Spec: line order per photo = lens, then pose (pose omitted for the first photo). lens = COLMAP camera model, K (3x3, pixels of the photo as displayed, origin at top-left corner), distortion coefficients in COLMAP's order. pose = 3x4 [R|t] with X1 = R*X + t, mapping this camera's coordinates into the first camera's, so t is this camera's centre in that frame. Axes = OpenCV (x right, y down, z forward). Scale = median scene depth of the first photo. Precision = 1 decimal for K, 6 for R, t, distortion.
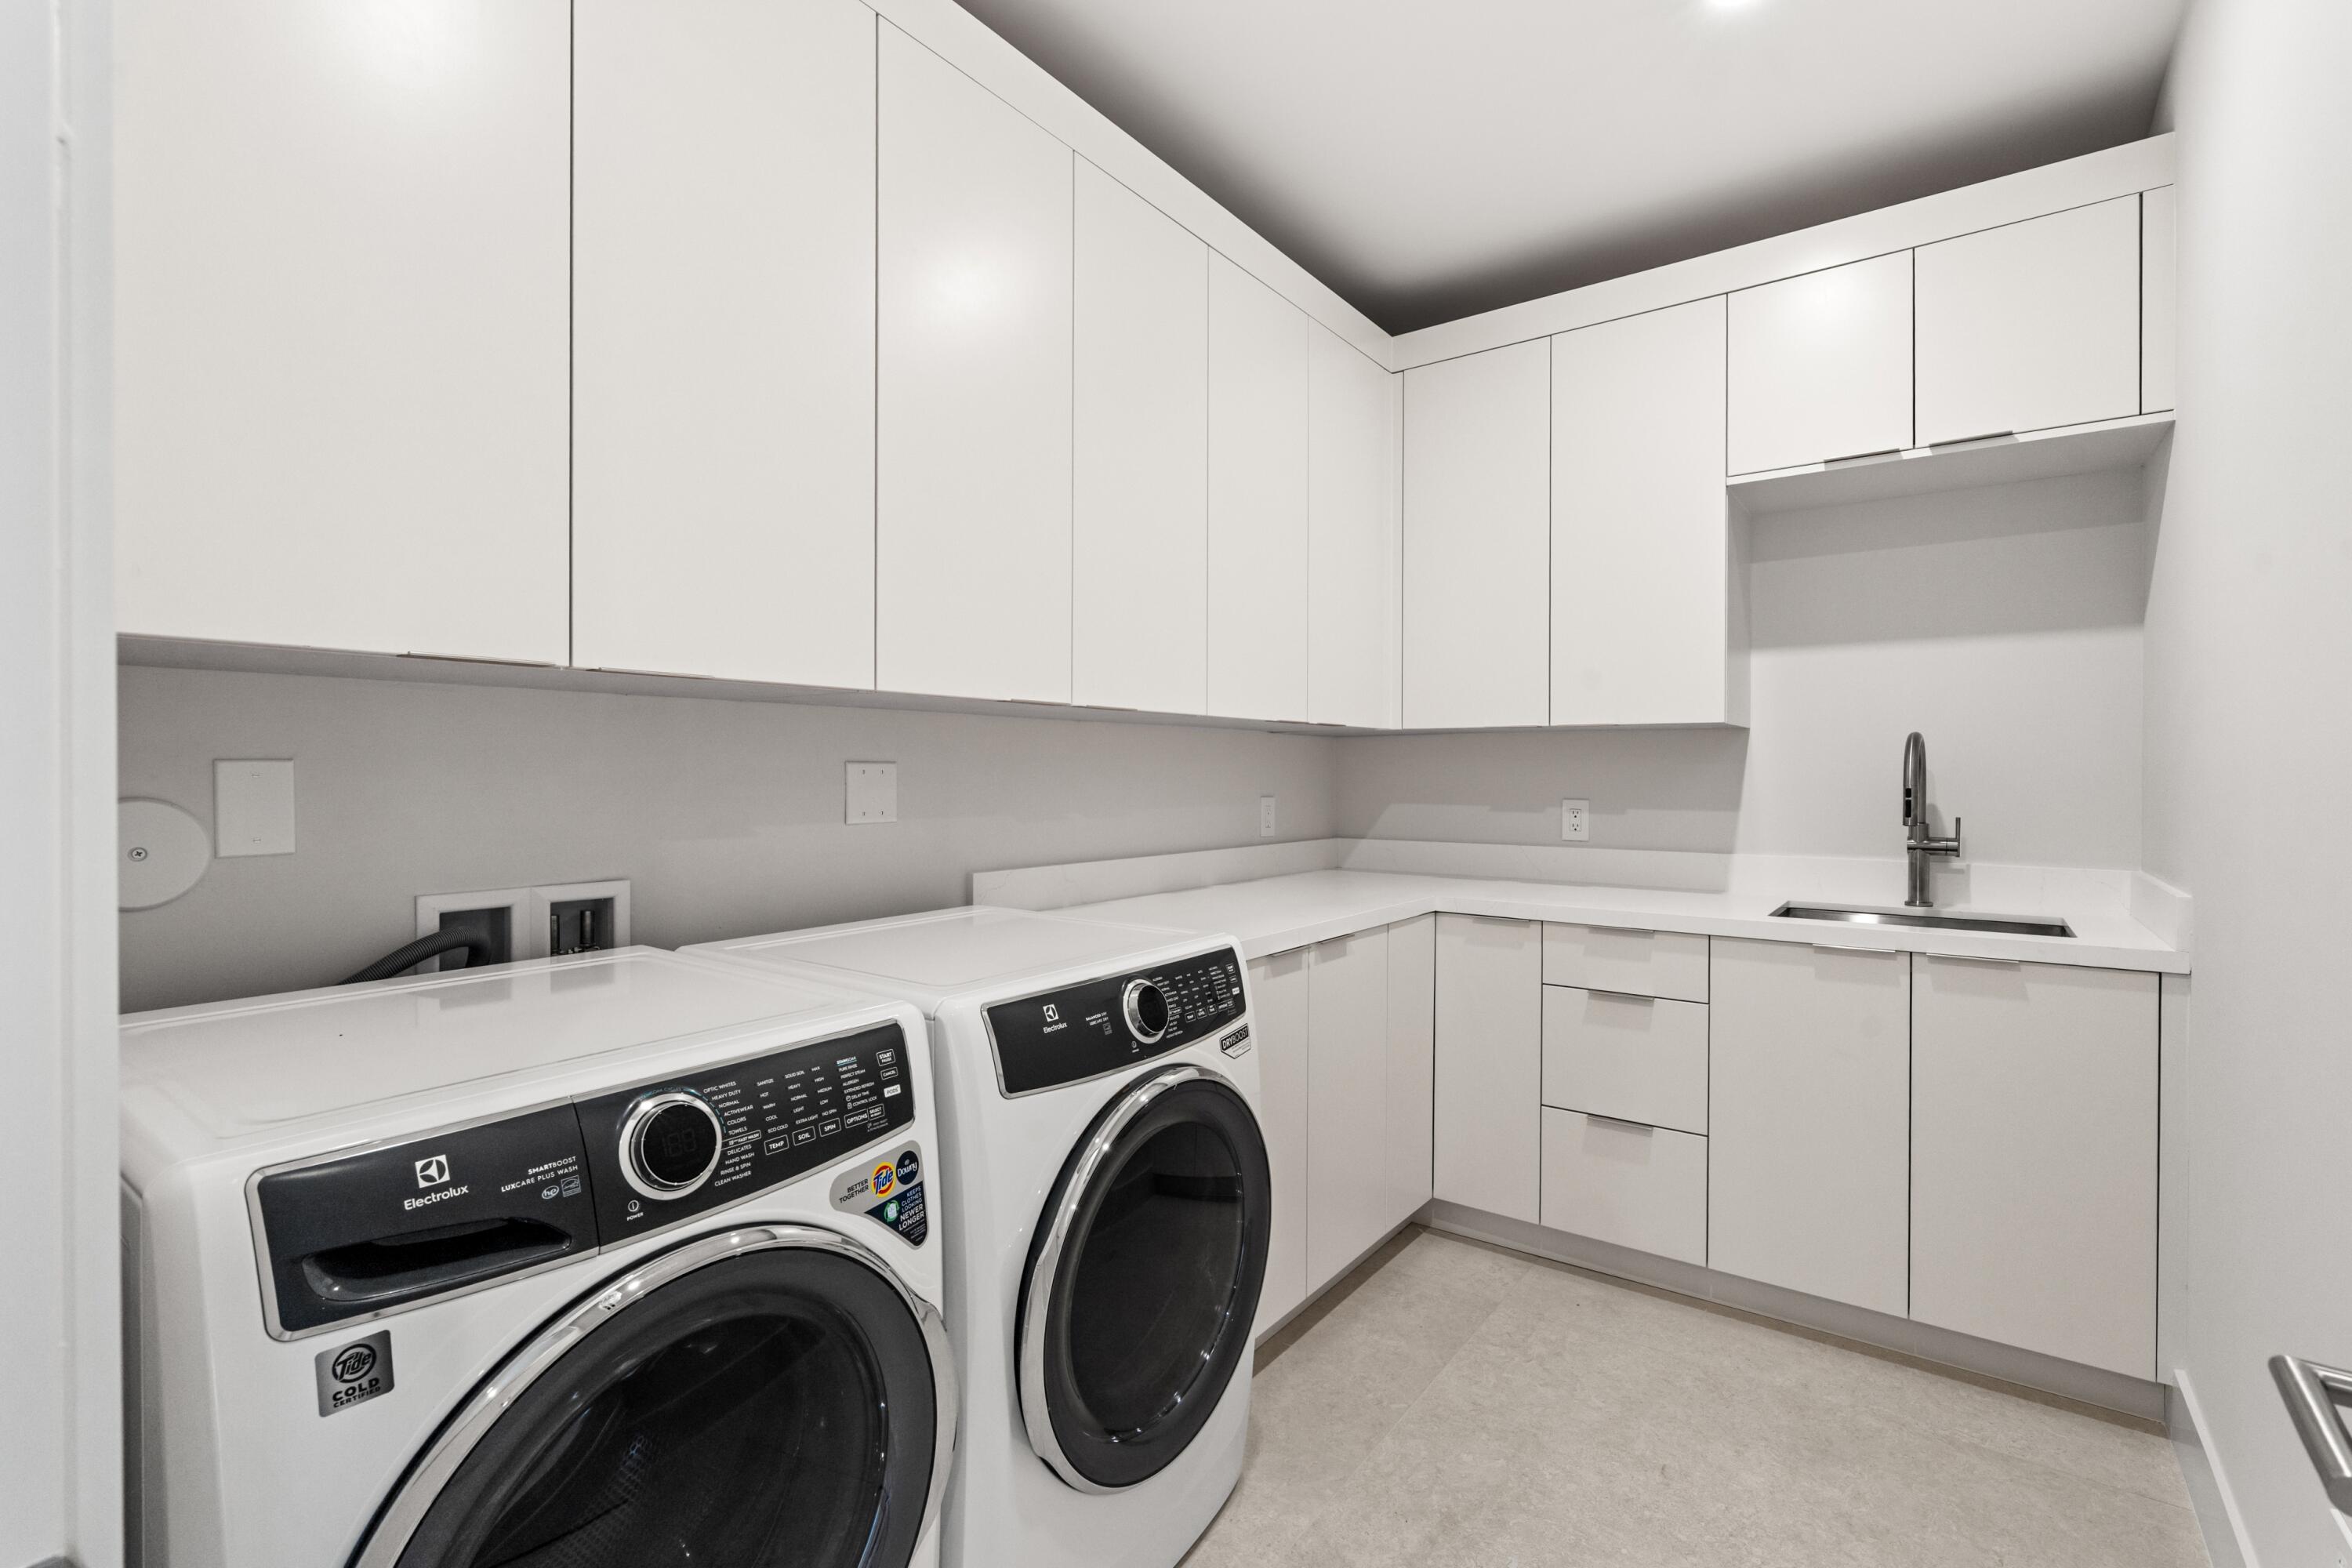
lens RADIAL K [[1059.6, 0, 1174.8], [0, 1059.6, 770.5], [0, 0, 1]] dist [-0.005630, -0.000232]
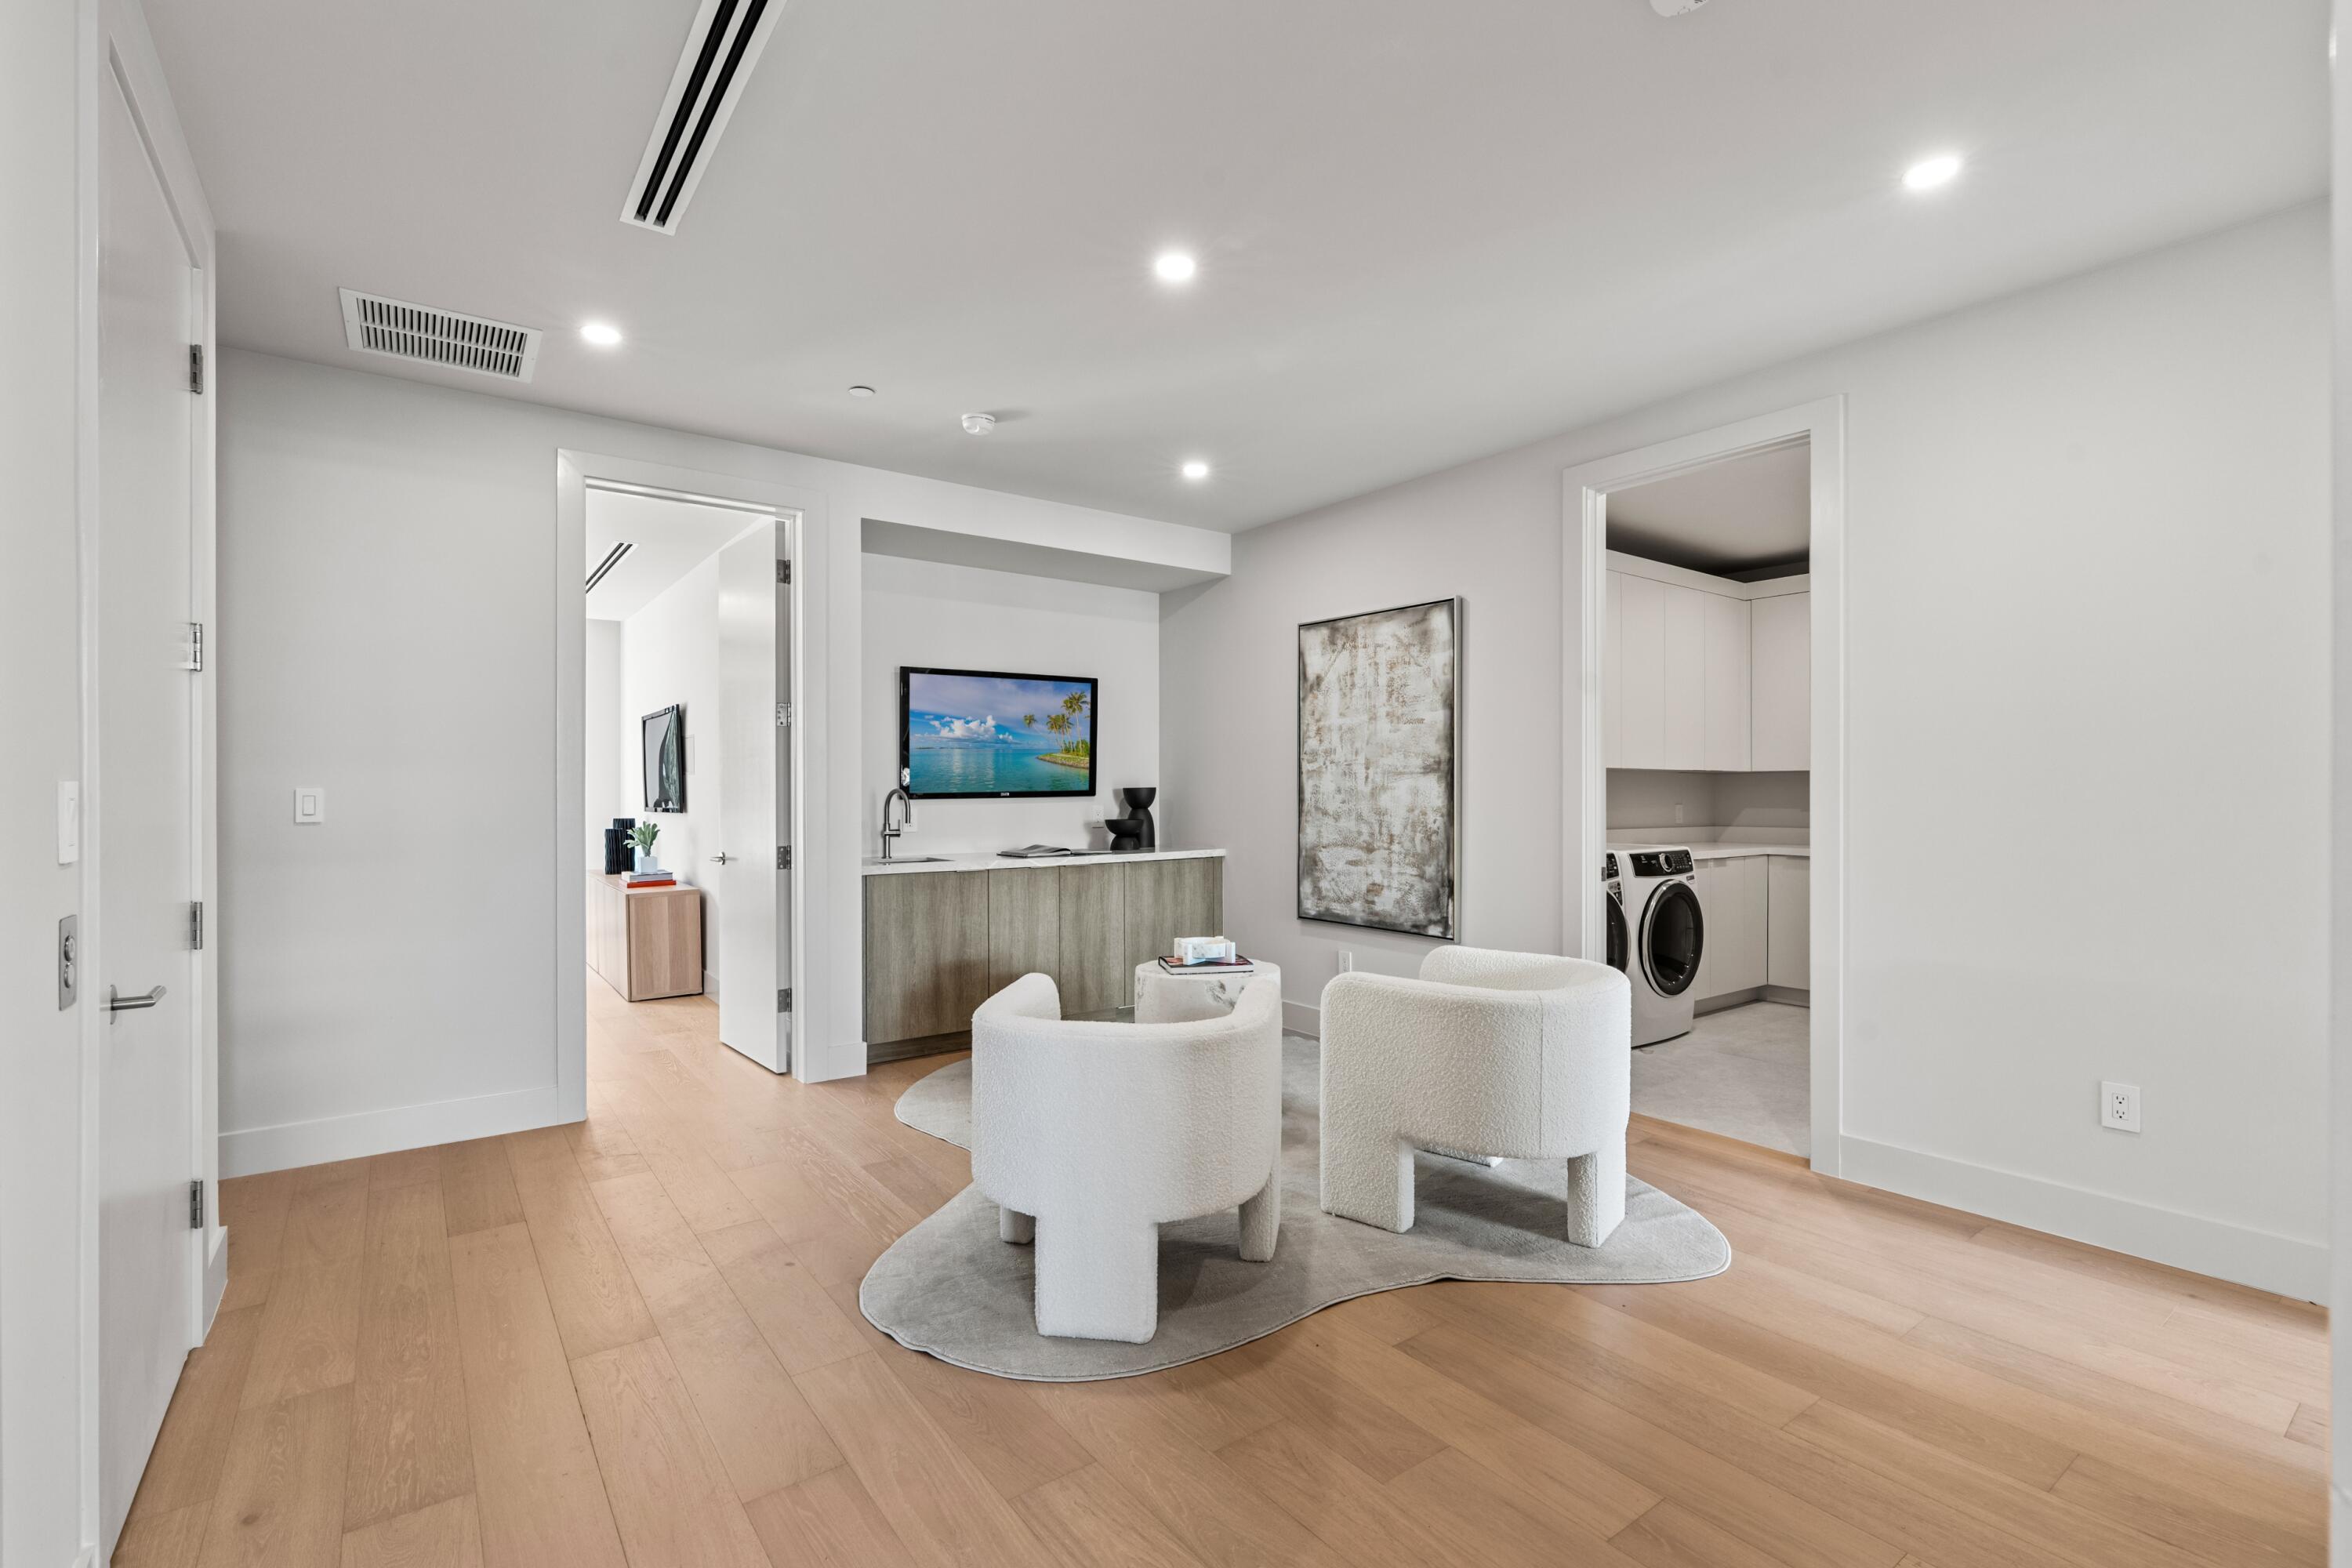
lens RADIAL K [[1059.6, 0, 1184.7], [0, 1059.6, 781.8], [0, 0, 1]] dist [-0.005630, -0.000232]
pose [[0.958558, 0.008049, -0.284784, -0.557922], [-0.007699, 0.999968, 0.002350, -0.034735], [0.284794, -0.000060, 0.958589, -2.795275]]
